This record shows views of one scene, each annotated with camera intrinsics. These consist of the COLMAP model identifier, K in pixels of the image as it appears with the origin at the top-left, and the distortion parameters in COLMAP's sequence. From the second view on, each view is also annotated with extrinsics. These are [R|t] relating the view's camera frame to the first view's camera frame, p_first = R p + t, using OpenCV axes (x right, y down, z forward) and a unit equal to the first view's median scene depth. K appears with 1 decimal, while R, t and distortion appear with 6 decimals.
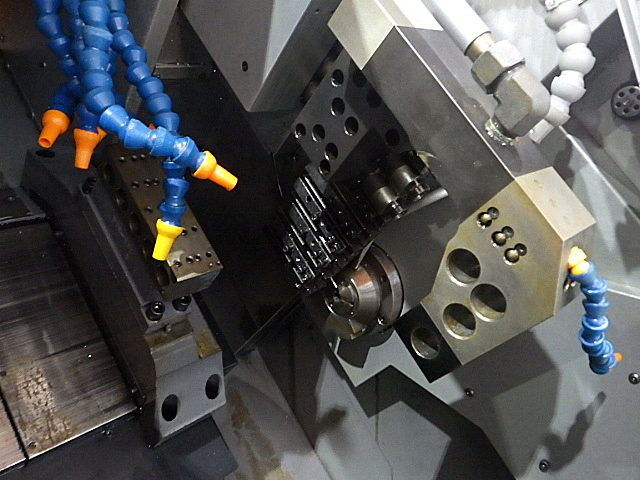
lens RADIAL K [[523.7, 0, 320.0], [0, 523.7, 240.0], [0, 0, 1]] dist [0.001644, -0.007183]
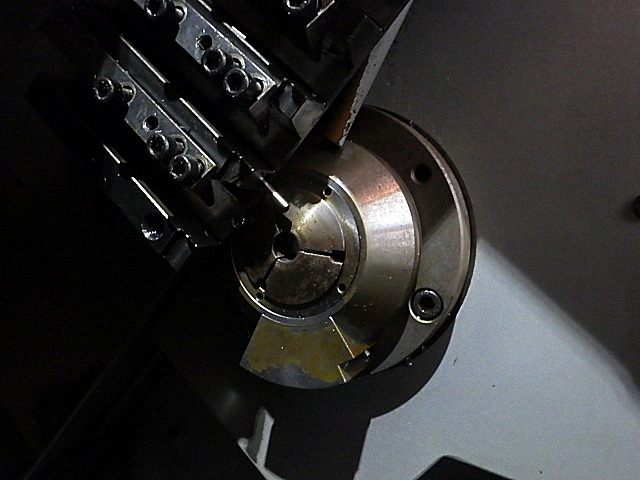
lens RADIAL K [[523.7, 0, 320.0], [0, 523.7, 240.0], [0, 0, 1]] dist [0.001644, -0.007183]
pose [[0.943869, -0.046292, 0.327059, -0.064435], [0.130990, 0.961407, -0.241949, 0.233404], [-0.303236, 0.271209, 0.913506, 0.899958]]
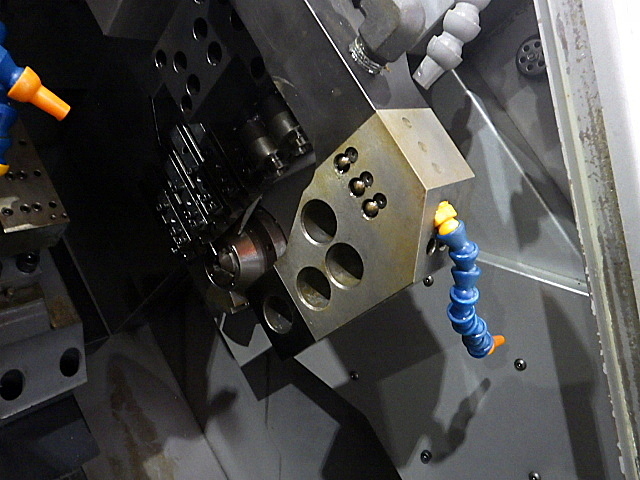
lens RADIAL K [[523.7, 0, 320.0], [0, 523.7, 240.0], [0, 0, 1]] dist [0.001644, -0.007183]
pose [[0.992104, 0.054784, 0.112823, 0.131701], [-0.058095, 0.997965, 0.026271, 0.041221], [-0.111154, -0.032618, 0.993268, 0.129934]]
